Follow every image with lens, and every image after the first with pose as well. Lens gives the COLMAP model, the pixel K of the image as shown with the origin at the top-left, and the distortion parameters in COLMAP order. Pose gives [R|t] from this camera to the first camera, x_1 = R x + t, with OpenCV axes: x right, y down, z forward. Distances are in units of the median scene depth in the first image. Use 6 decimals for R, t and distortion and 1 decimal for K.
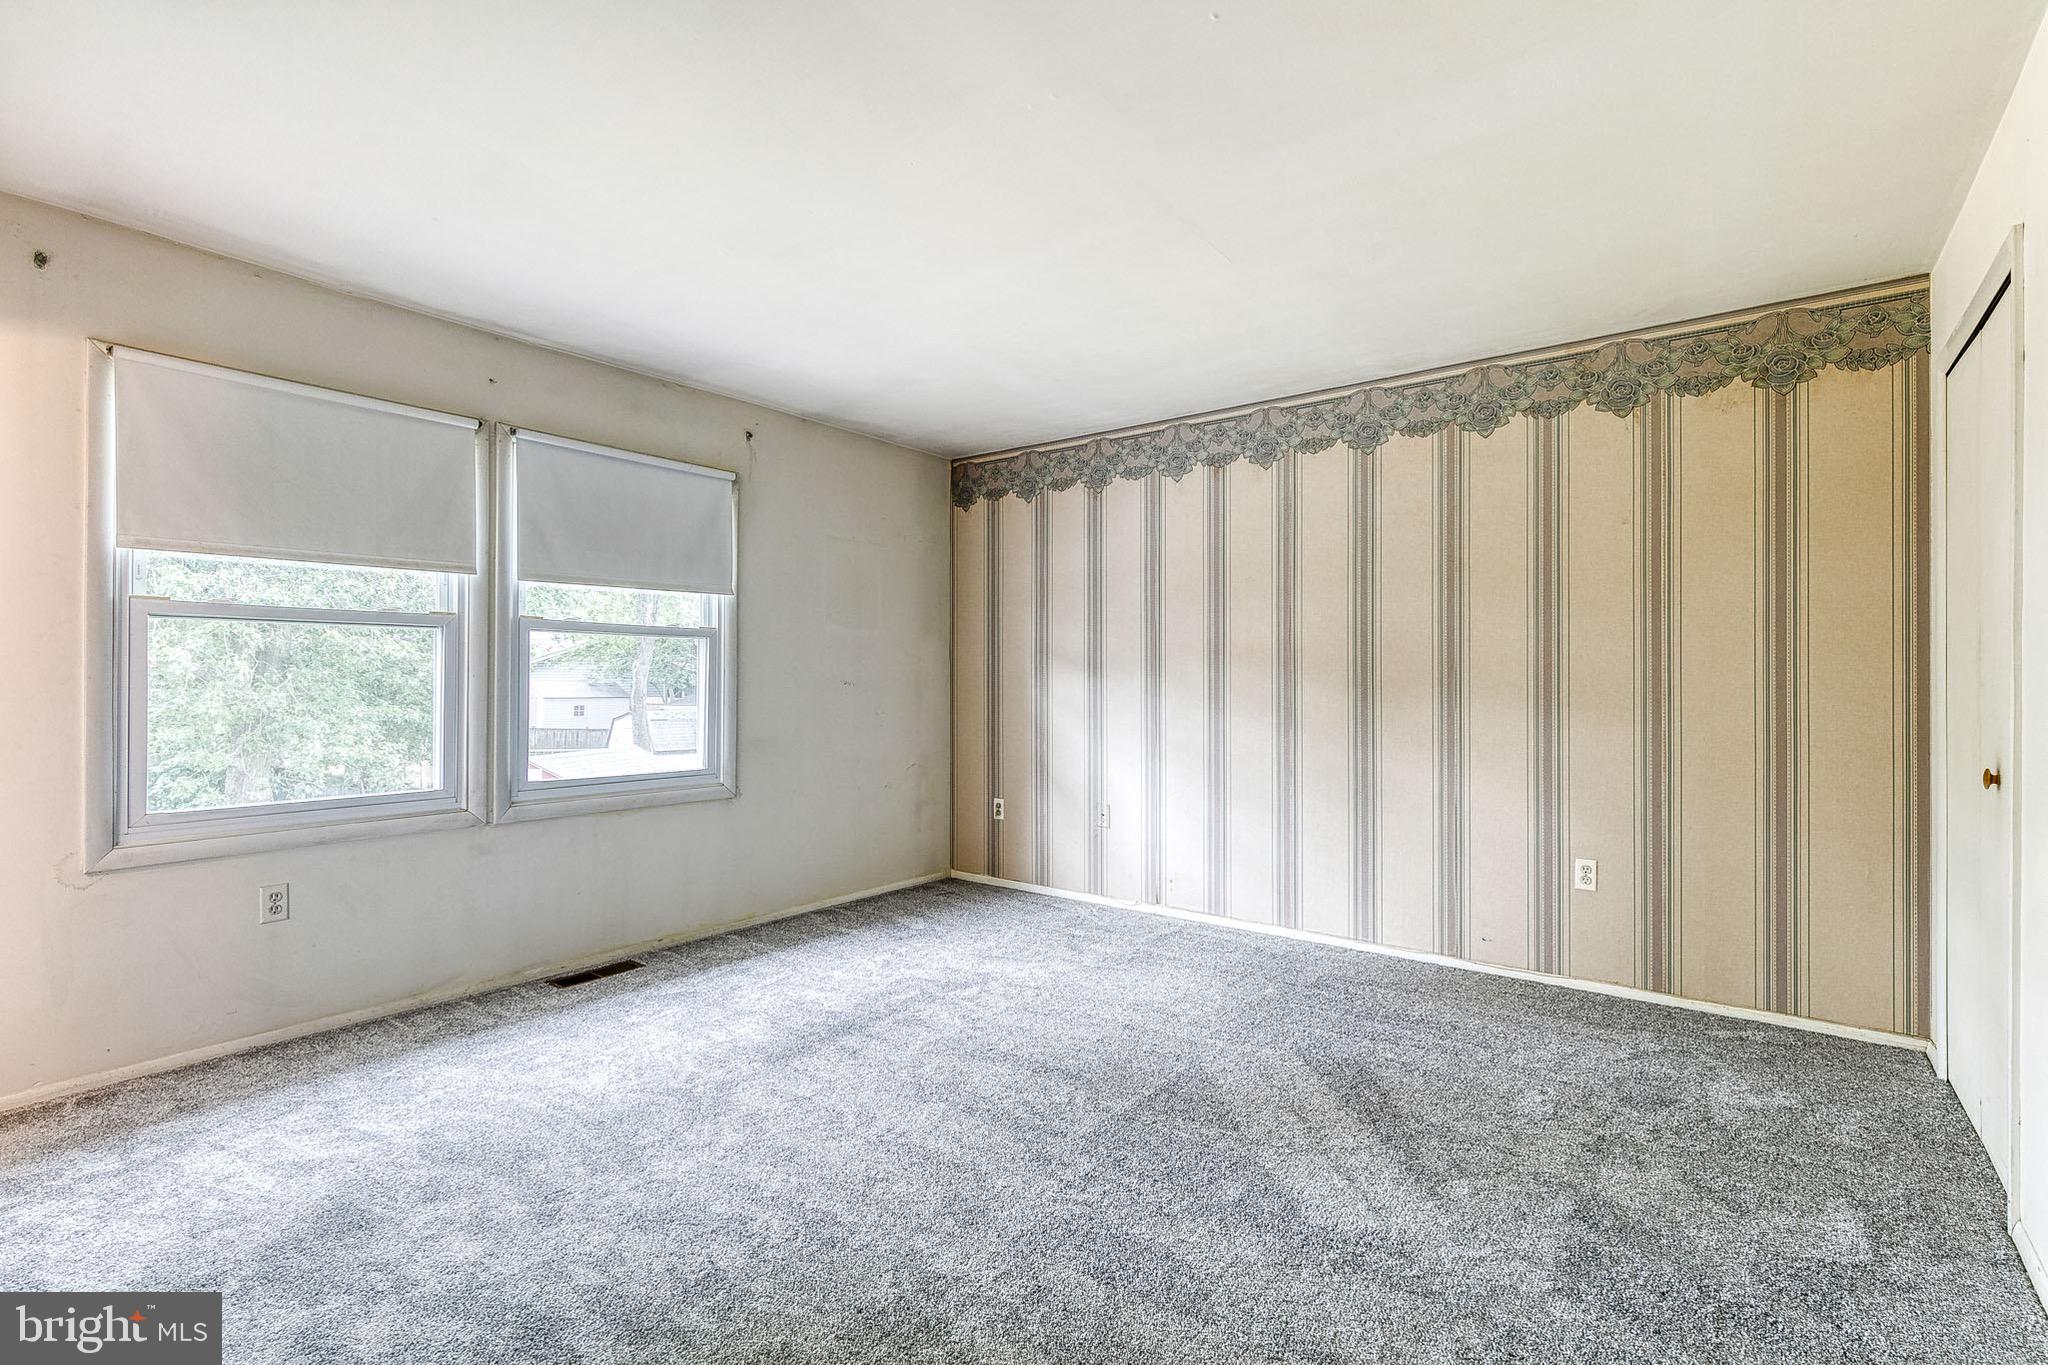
lens RADIAL K [[932.8, 0, 1015.0], [0, 932.8, 686.7], [0, 0, 1]] dist [0.011180, -0.002258]
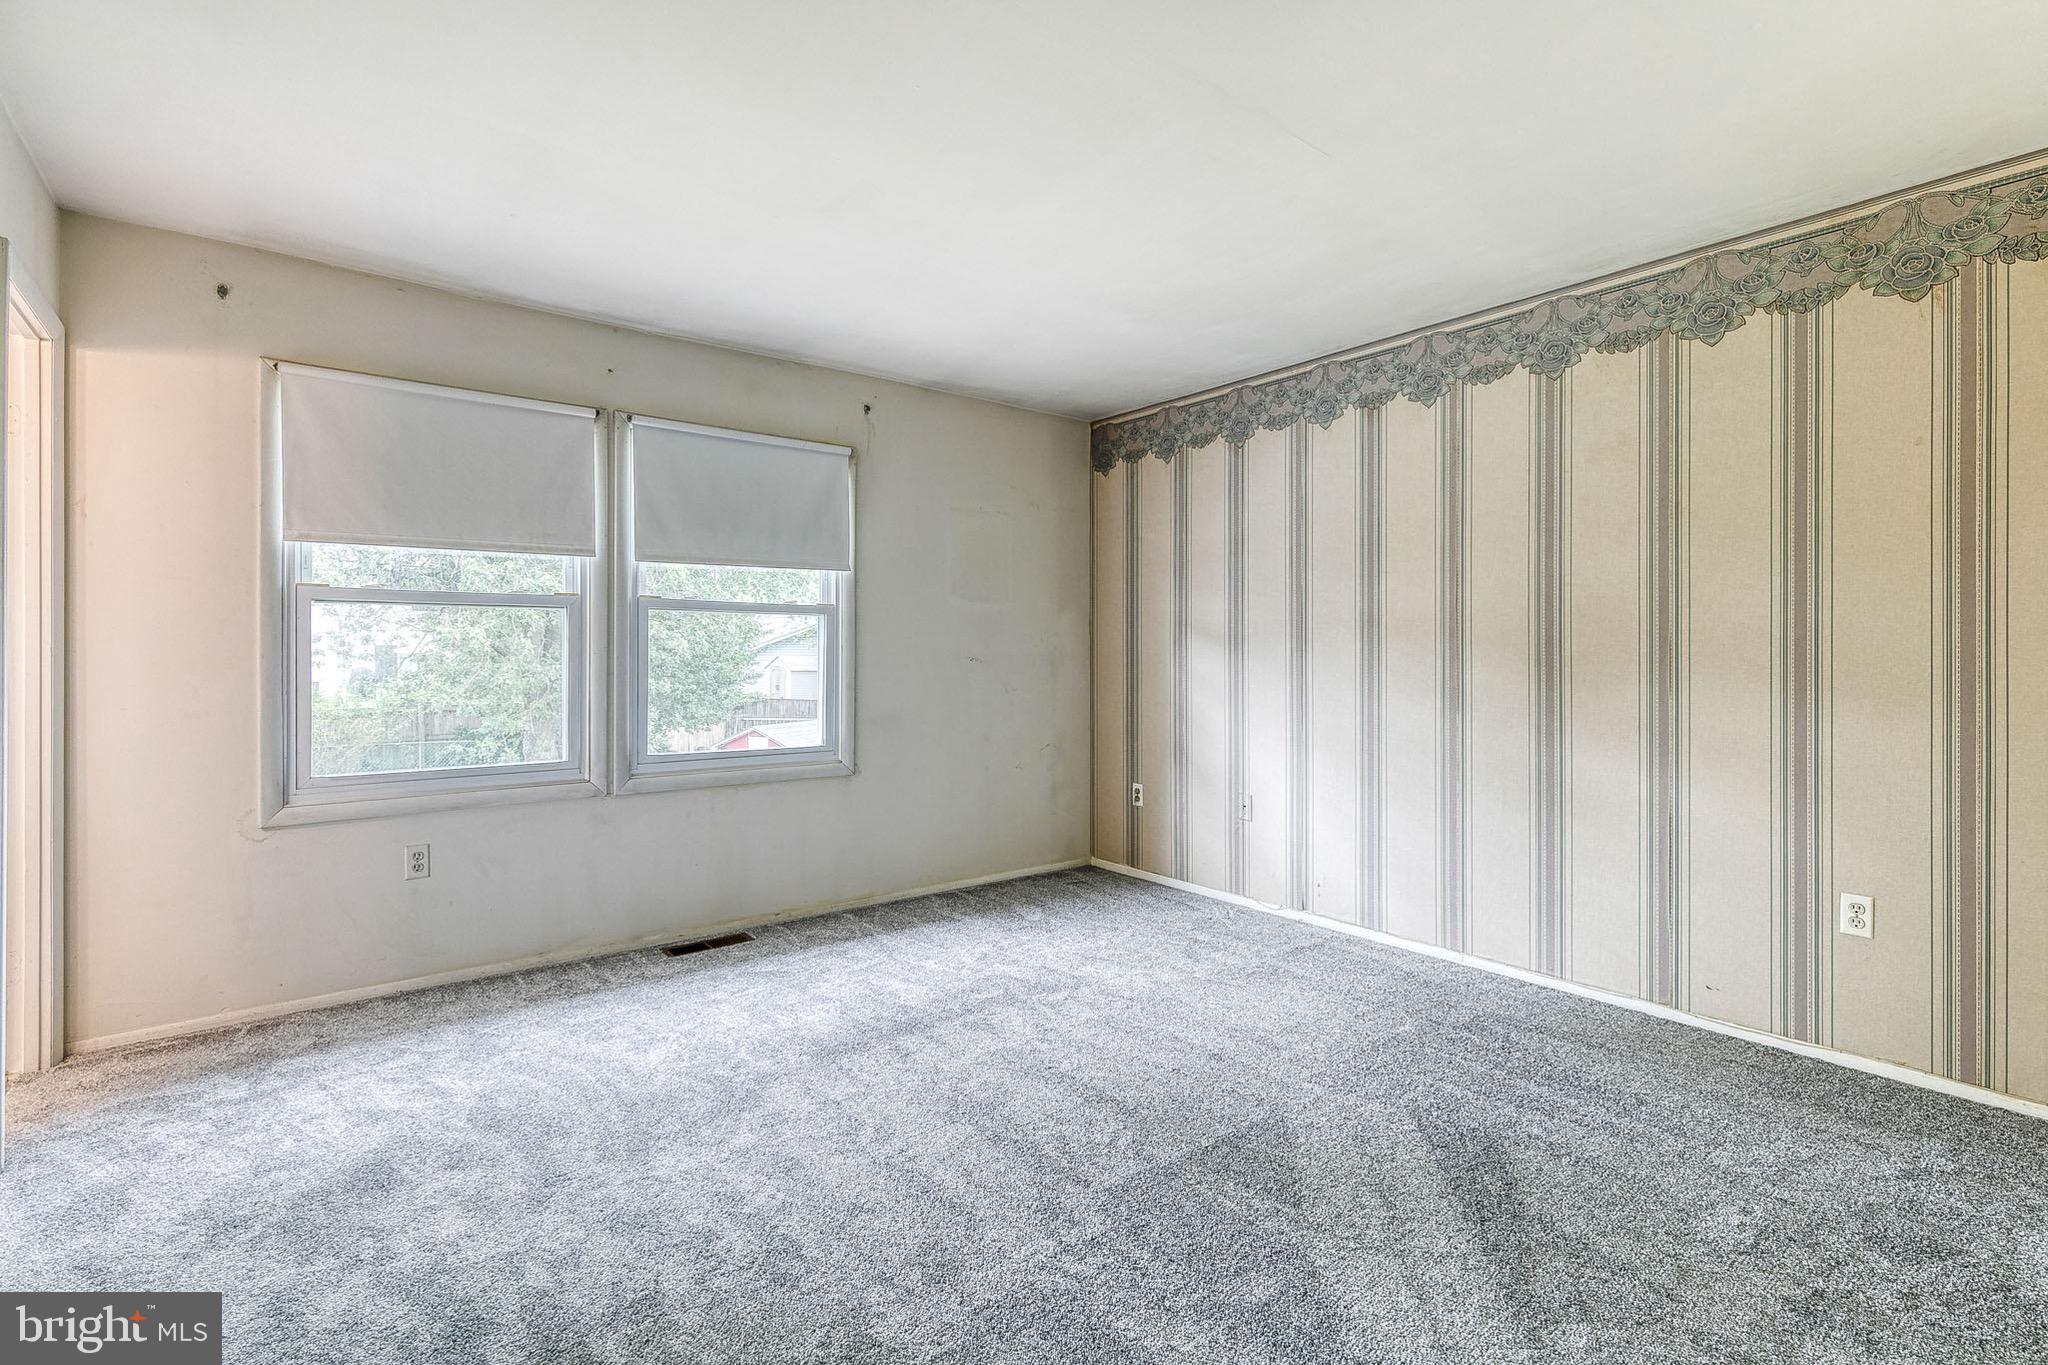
lens RADIAL K [[932.8, 0, 1022.3], [0, 932.8, 662.6], [0, 0, 1]] dist [0.011180, -0.002258]
pose [[0.968863, 0.000701, -0.247595, 0.145731], [-0.000083, 0.999997, 0.002505, -0.003777], [0.247596, -0.002406, 0.968860, 0.102645]]
